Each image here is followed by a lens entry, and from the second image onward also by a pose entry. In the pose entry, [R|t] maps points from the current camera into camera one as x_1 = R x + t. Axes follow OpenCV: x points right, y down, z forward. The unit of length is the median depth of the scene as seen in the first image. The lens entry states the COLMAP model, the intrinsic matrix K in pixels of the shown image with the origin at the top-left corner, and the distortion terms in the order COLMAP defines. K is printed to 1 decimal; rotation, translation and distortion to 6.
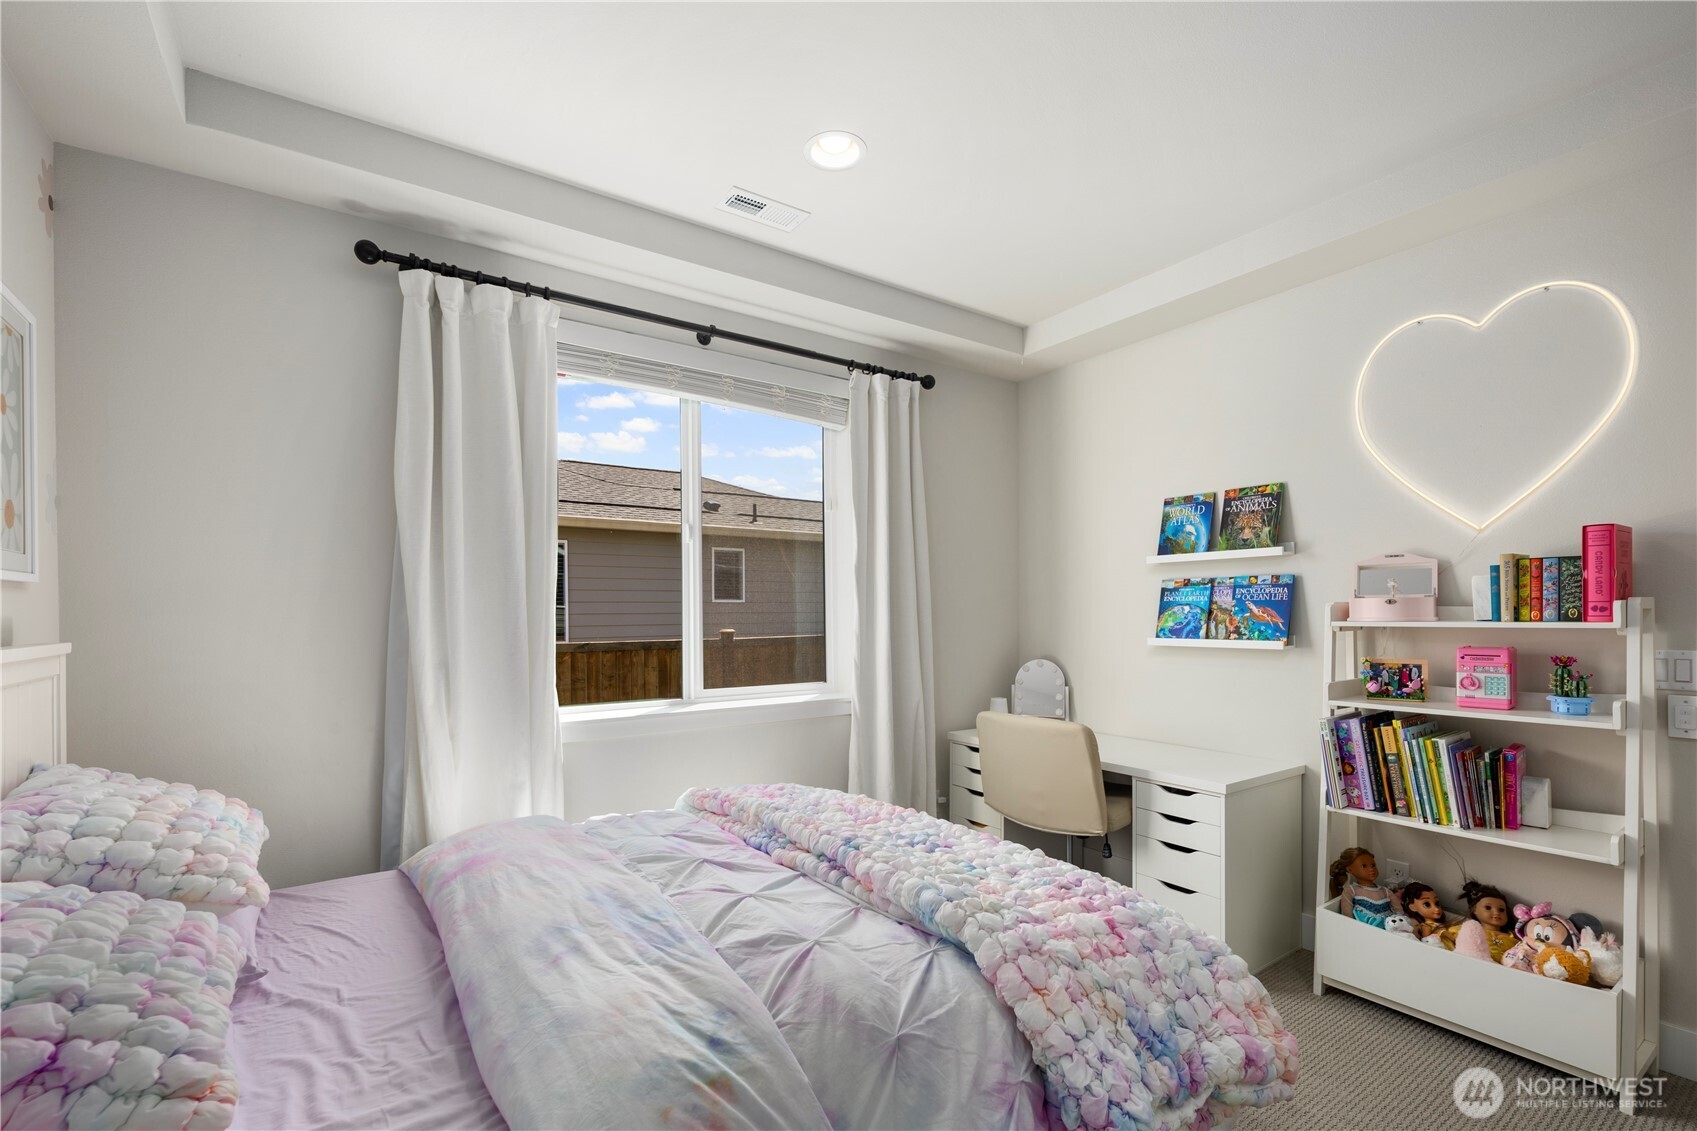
lens RADIAL K [[757.0, 0, 840.1], [0, 757.0, 601.1], [0, 0, 1]] dist [0.000620, -0.000661]
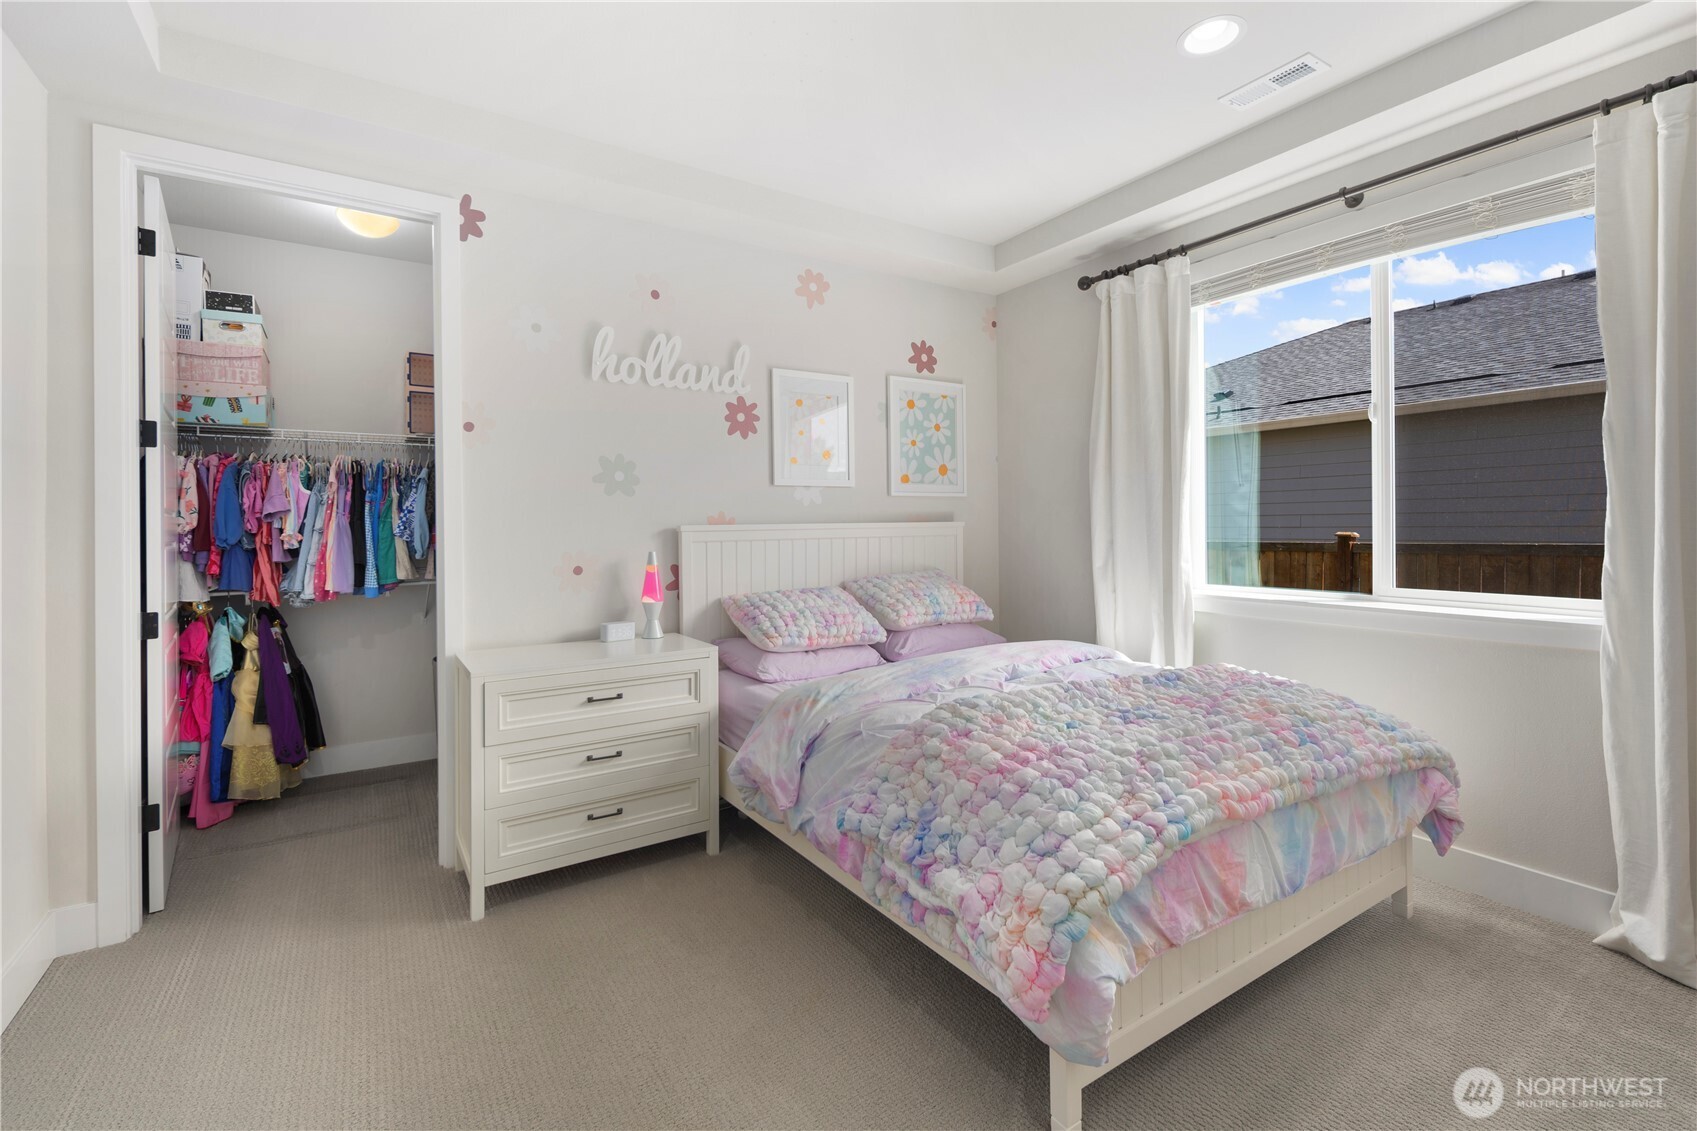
lens RADIAL K [[741.3, 0, 844.3], [0, 741.3, 525.3], [0, 0, 1]] dist [-0.000313, -0.000365]
pose [[-0.039956, 0.005884, -0.999184, 0.759260], [0.026630, 0.999634, 0.004822, 0.024424], [0.998847, -0.026416, -0.040098, 0.423327]]
